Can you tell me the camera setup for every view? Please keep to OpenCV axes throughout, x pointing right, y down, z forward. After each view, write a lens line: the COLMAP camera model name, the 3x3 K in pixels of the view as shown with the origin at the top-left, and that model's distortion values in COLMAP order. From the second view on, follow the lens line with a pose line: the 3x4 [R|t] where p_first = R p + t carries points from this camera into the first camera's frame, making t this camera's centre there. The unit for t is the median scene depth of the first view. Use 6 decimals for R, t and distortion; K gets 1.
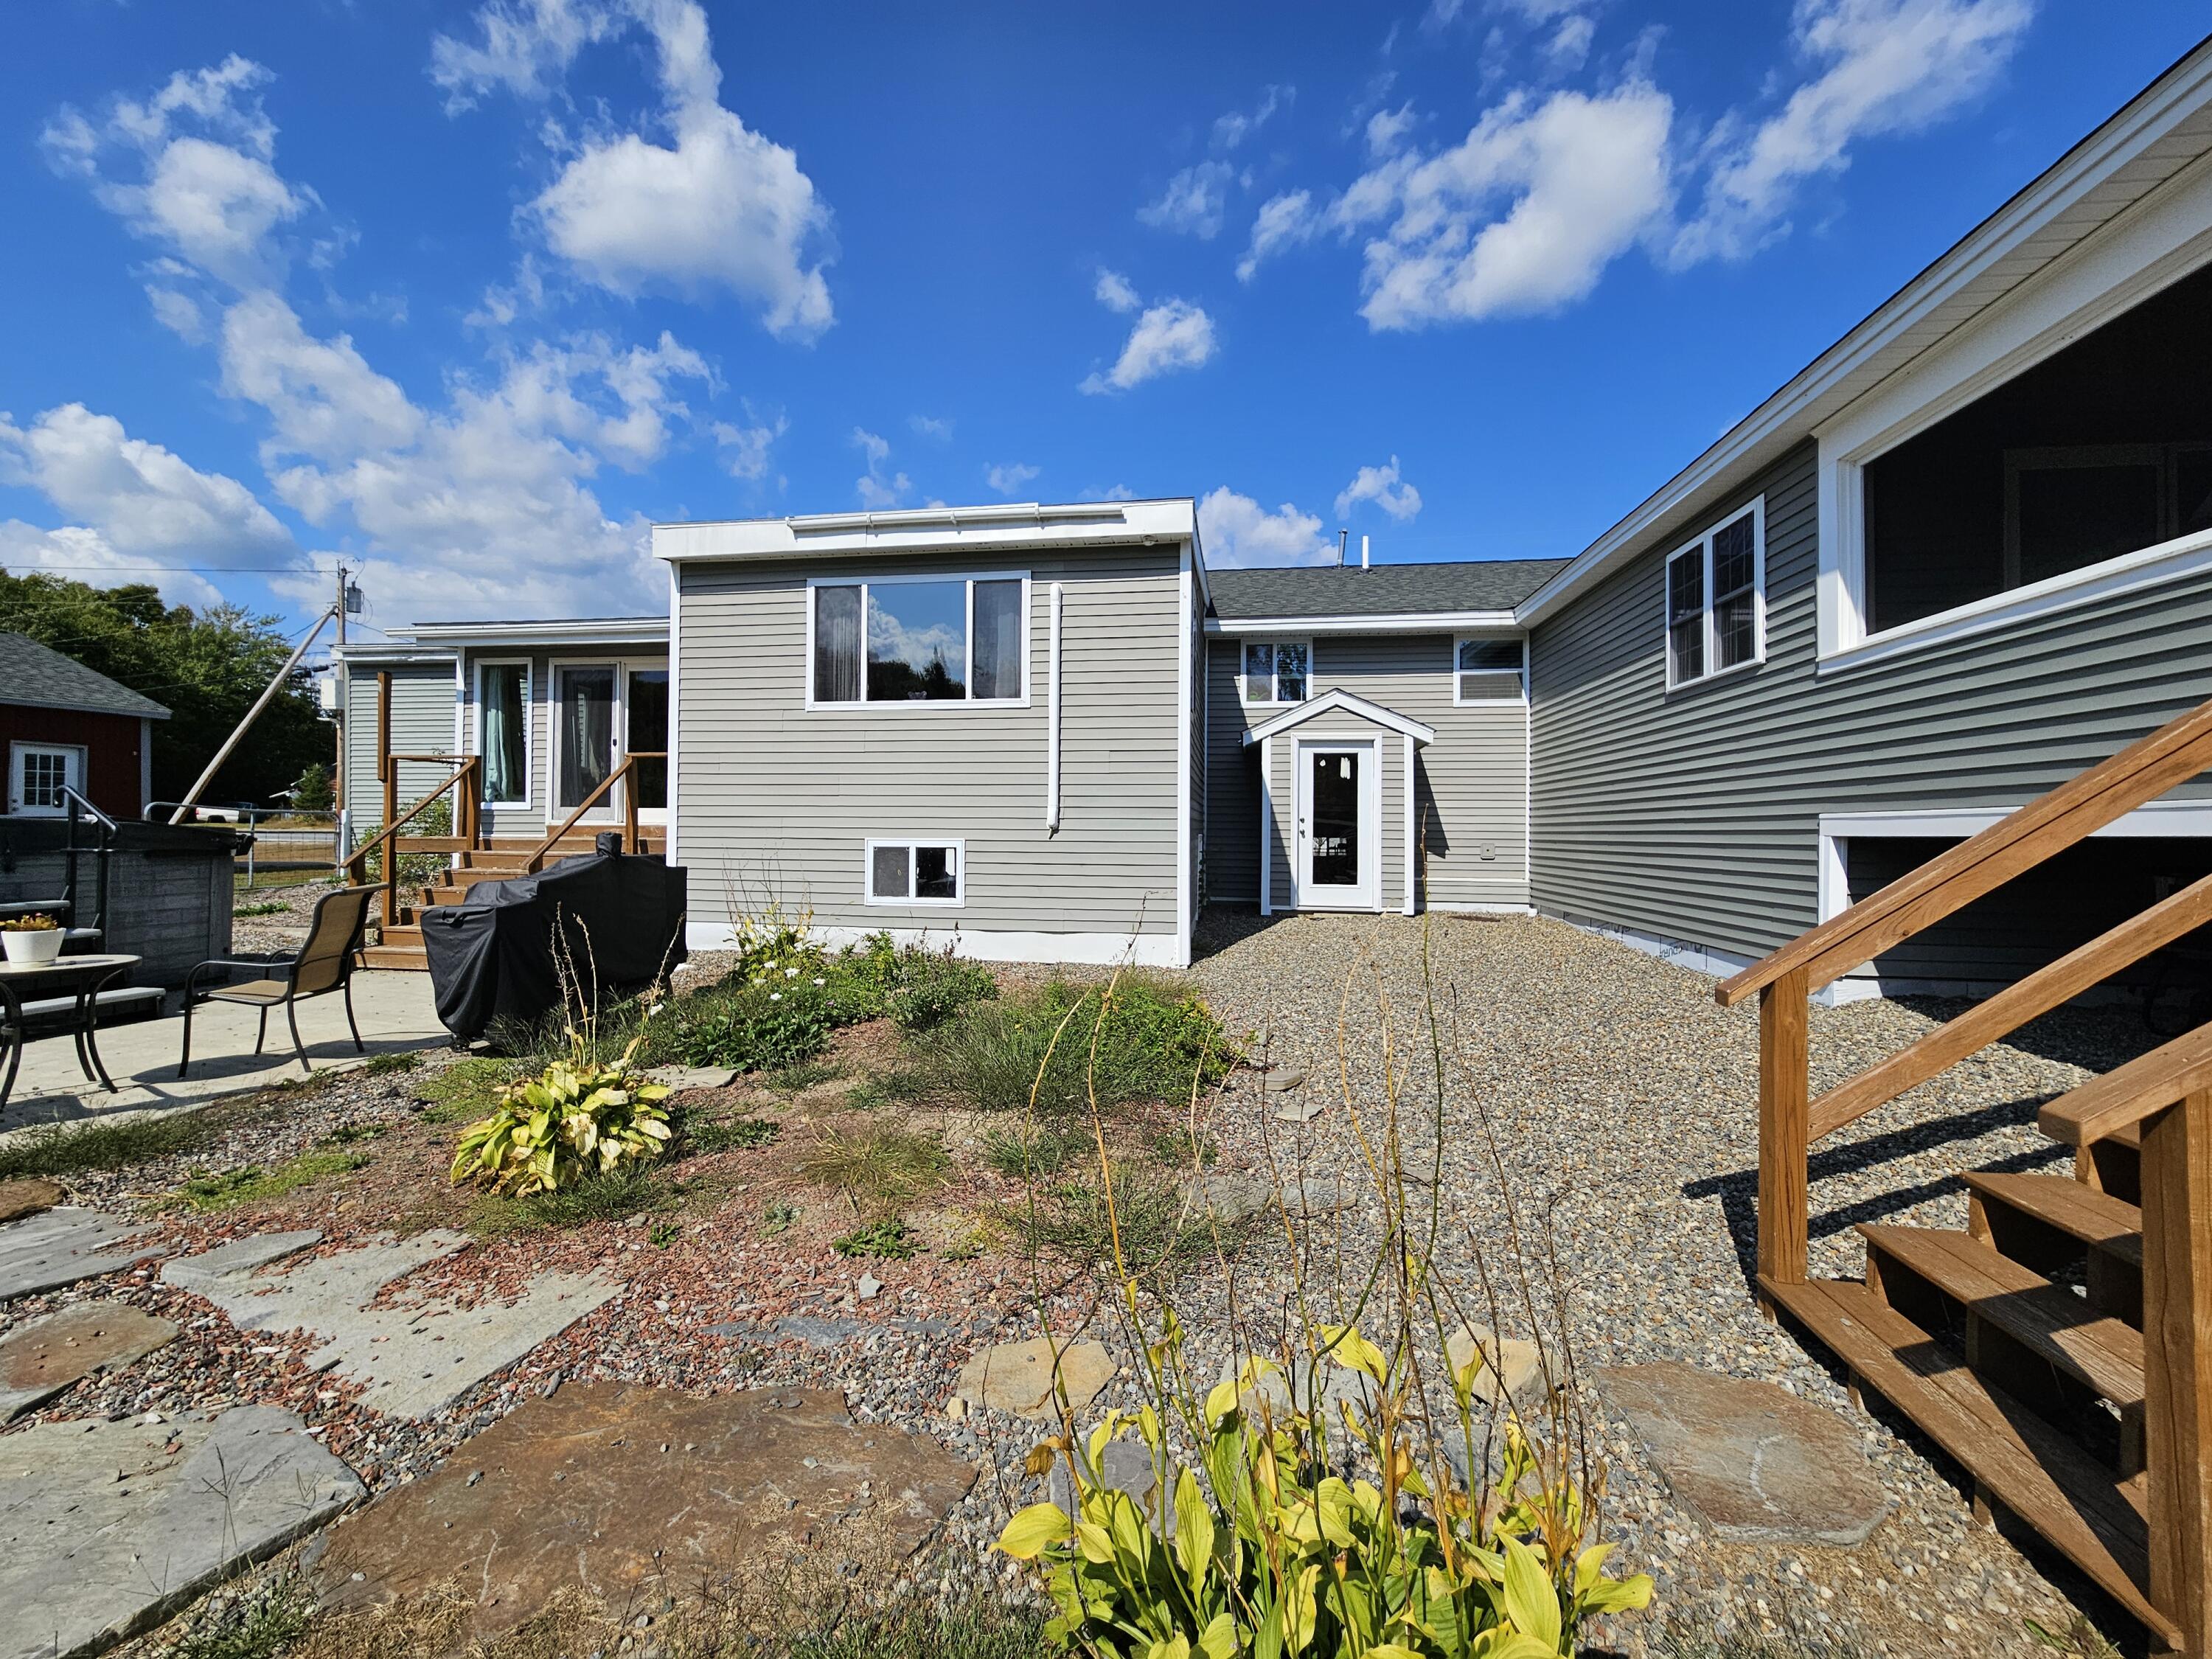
lens RADIAL K [[878.9, 0, 1134.8], [0, 878.9, 820.1], [0, 0, 1]] dist [0.001764, 0.000394]
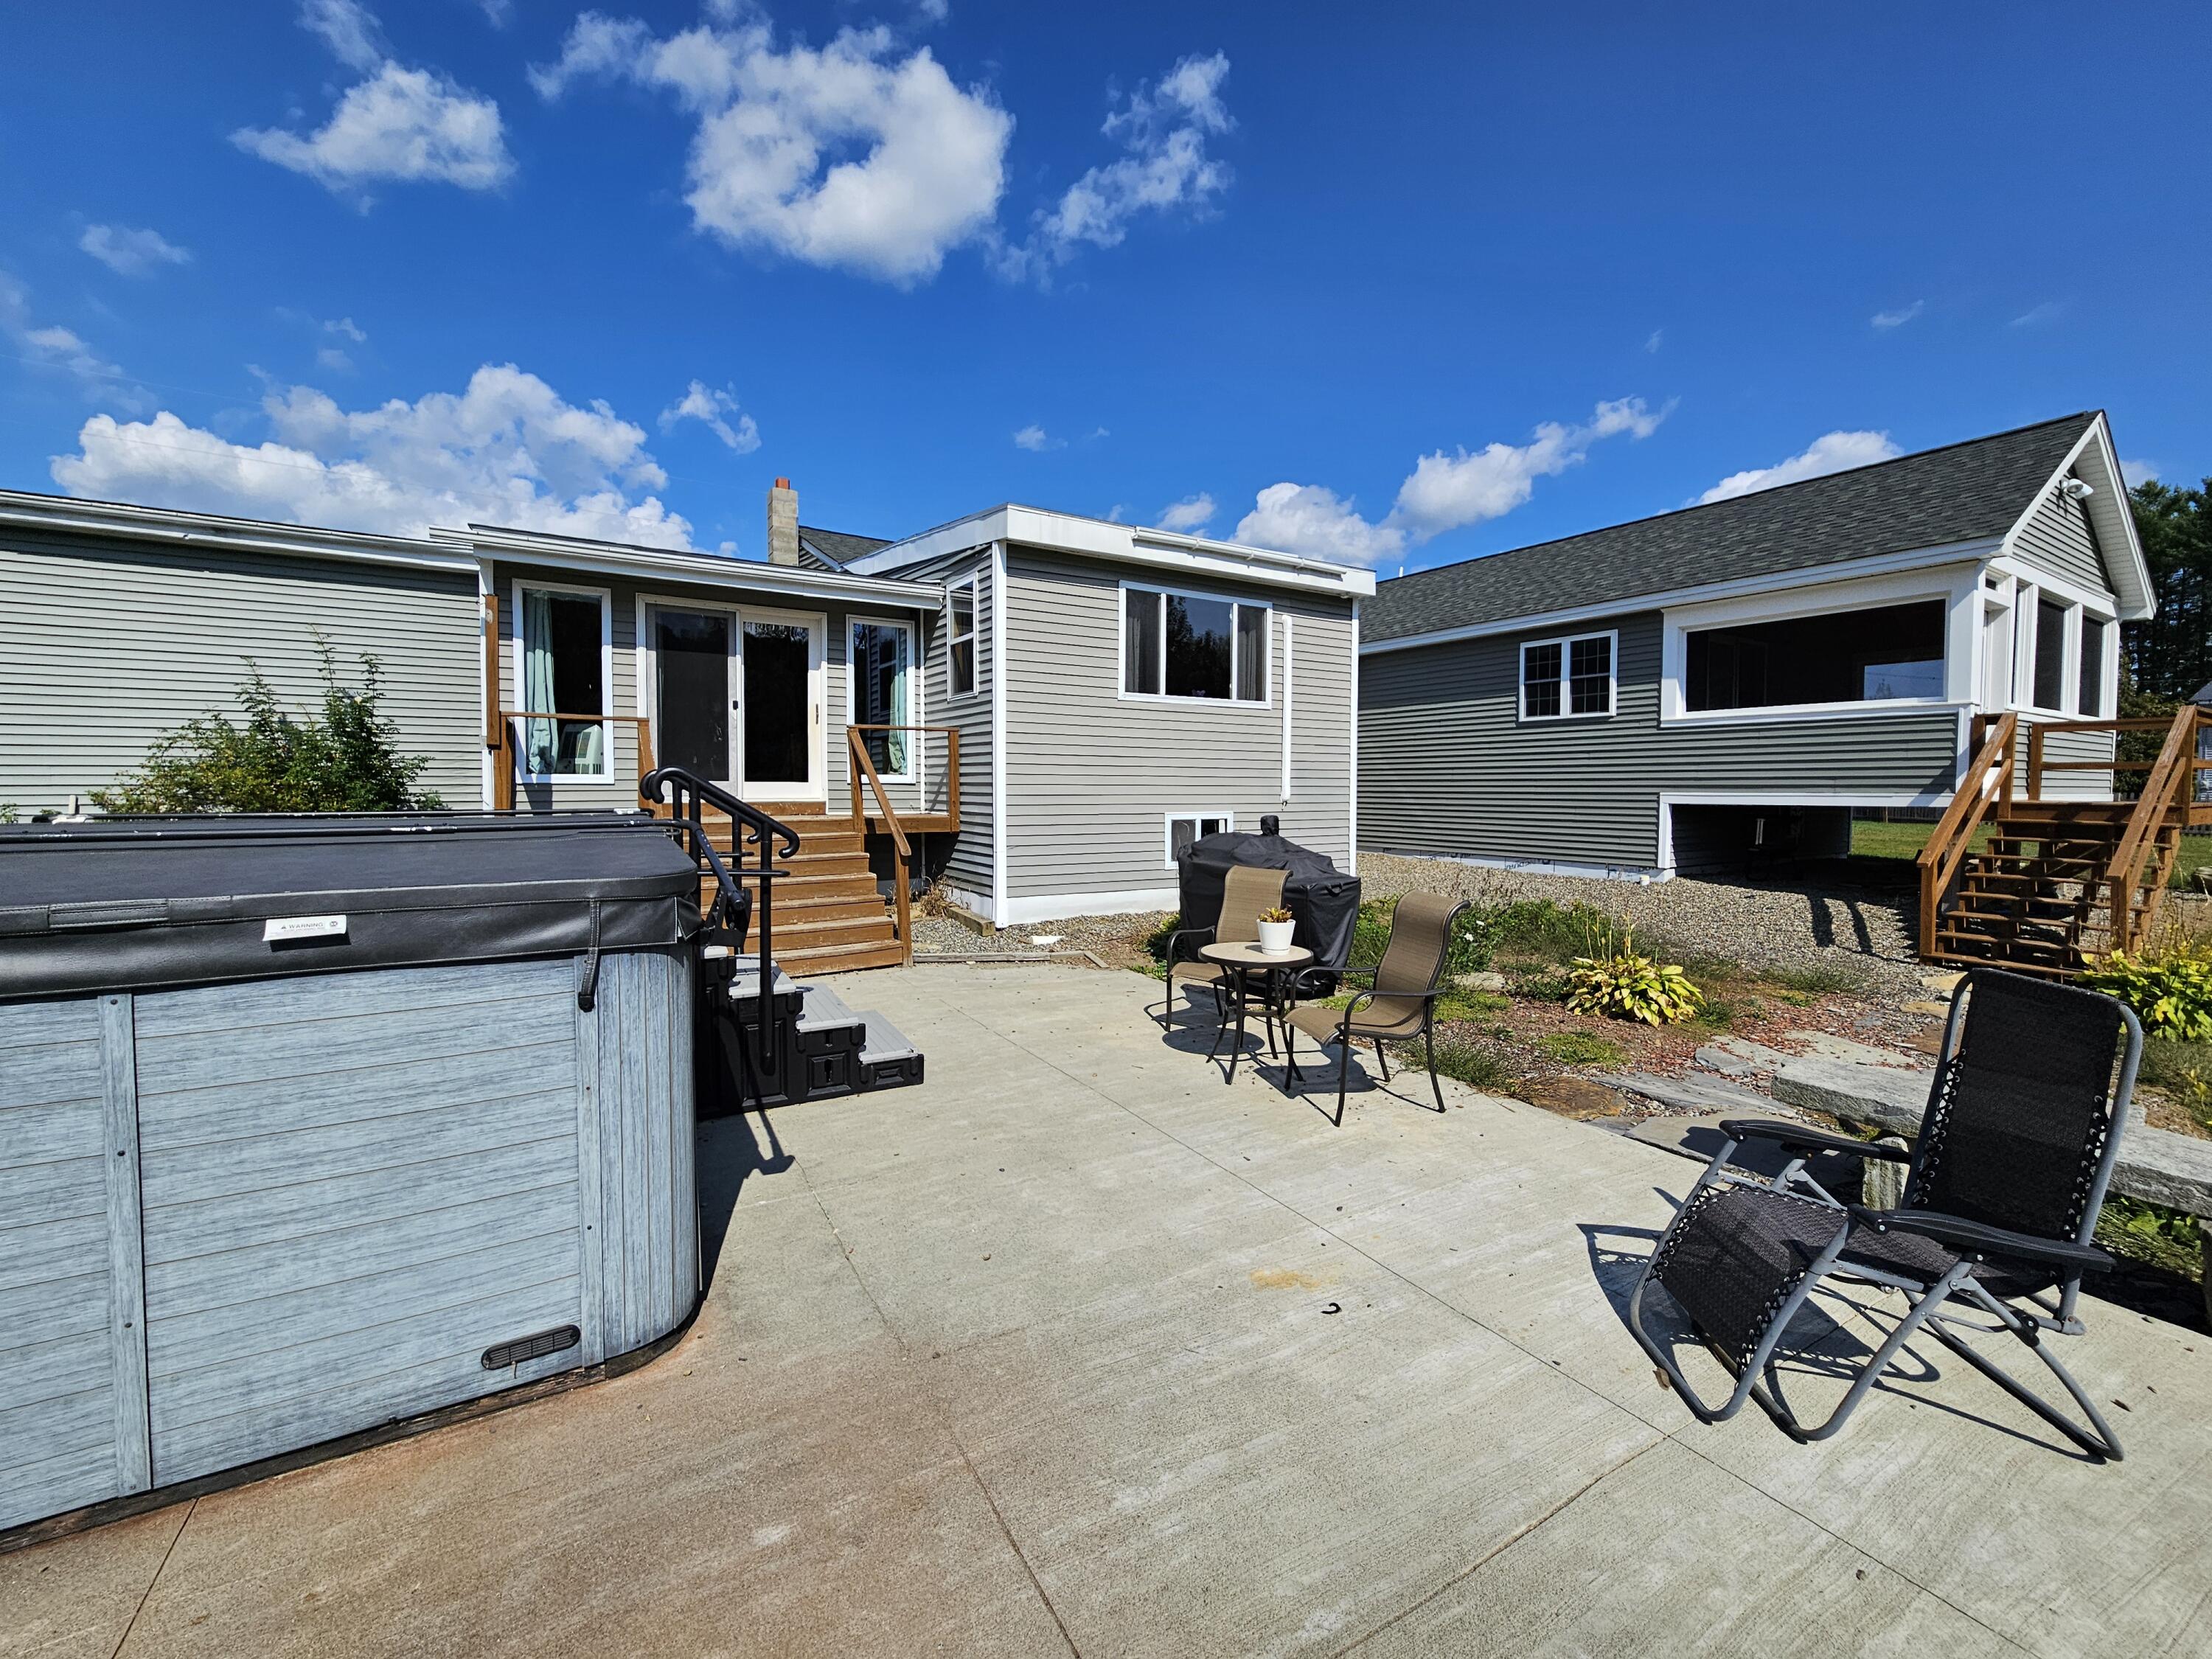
lens RADIAL K [[878.9, 0, 1134.8], [0, 878.9, 820.1], [0, 0, 1]] dist [0.001764, 0.000394]
pose [[0.769330, -0.029455, 0.638172, -1.113589], [-0.007356, 0.998462, 0.054953, -0.034786], [-0.638809, -0.046972, 0.767930, 0.124290]]
